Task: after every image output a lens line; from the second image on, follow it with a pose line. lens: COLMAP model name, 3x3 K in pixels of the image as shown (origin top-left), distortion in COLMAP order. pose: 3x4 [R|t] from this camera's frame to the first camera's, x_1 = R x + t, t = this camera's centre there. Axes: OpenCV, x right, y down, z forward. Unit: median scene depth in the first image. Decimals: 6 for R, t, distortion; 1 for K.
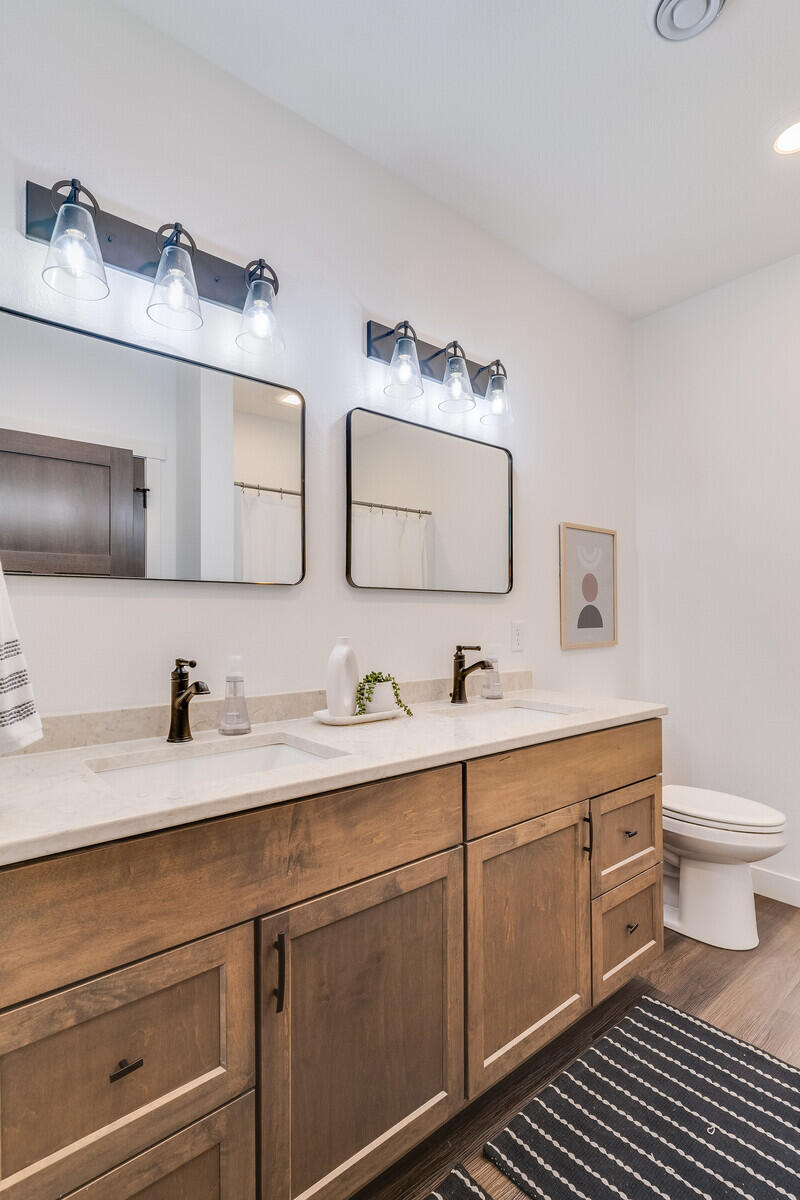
lens RADIAL K [[581.0, 0, 394.0], [0, 581.0, 601.2], [0, 0, 1]] dist [0.020023, -0.001909]
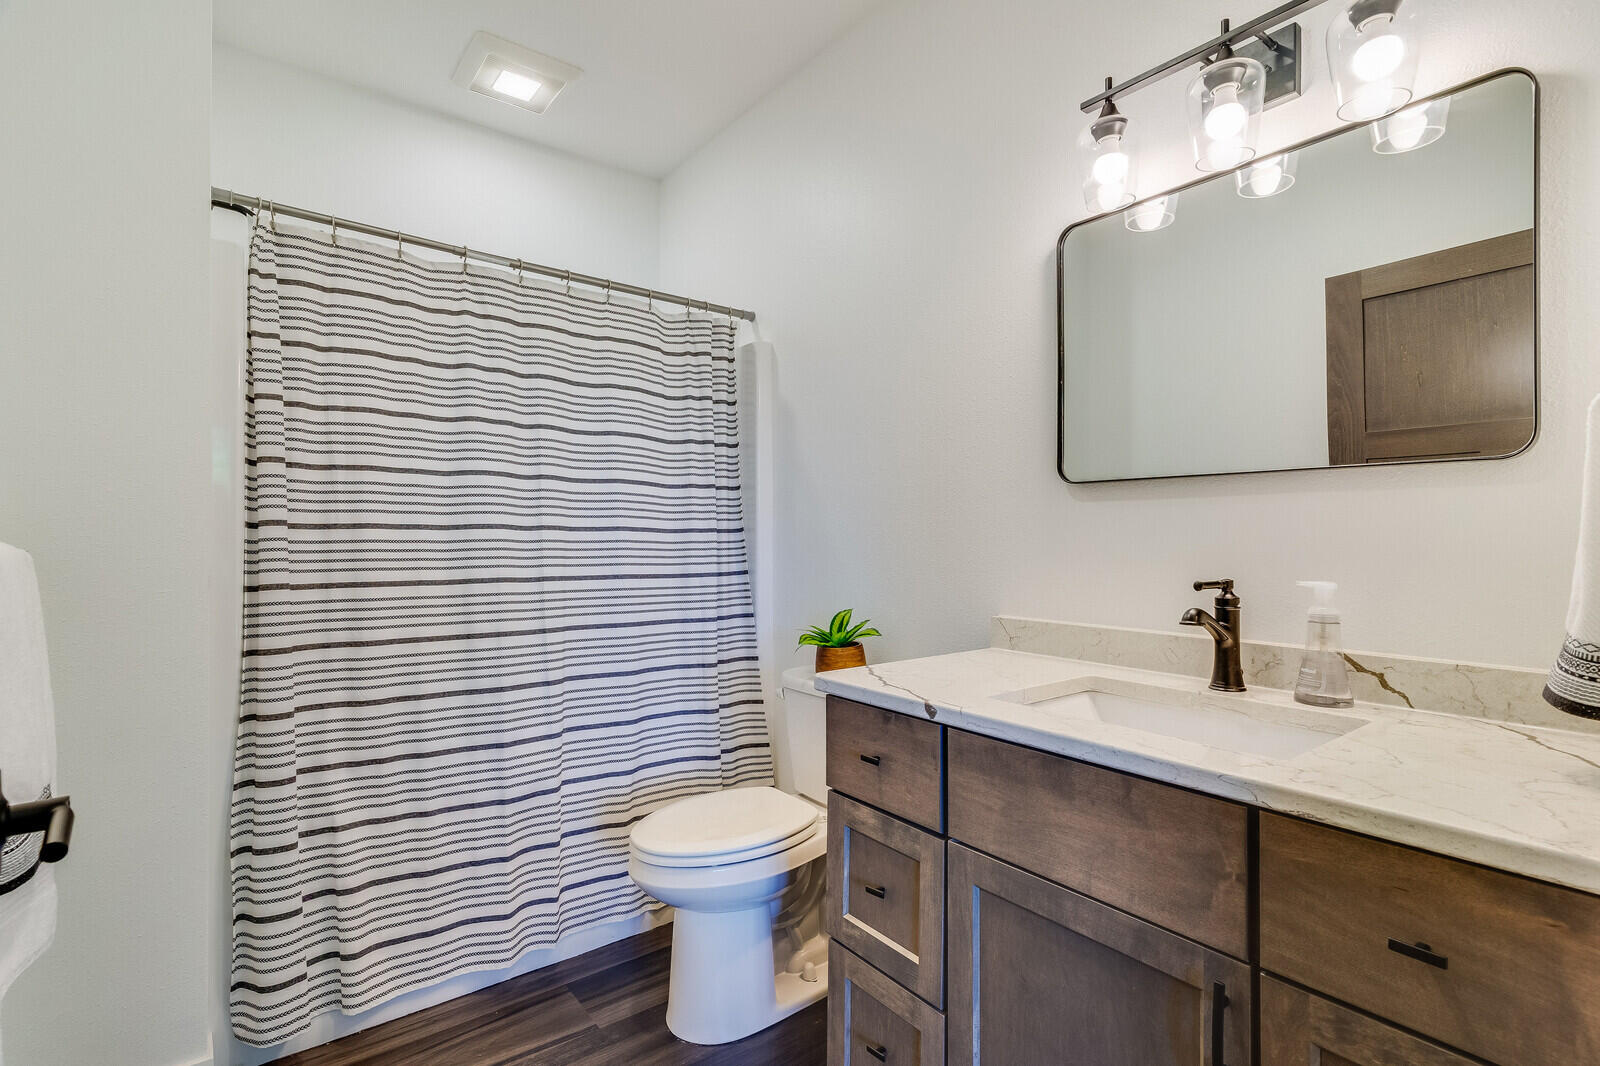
lens RADIAL K [[774.6, 0, 795.1], [0, 774.6, 534.8], [0, 0, 1]] dist [0.020023, -0.001909]
pose [[-0.027760, 0.001897, -0.999613, 0.756080], [0.033137, 0.999450, 0.000977, 0.026437], [0.999065, -0.033097, -0.027808, 0.590967]]
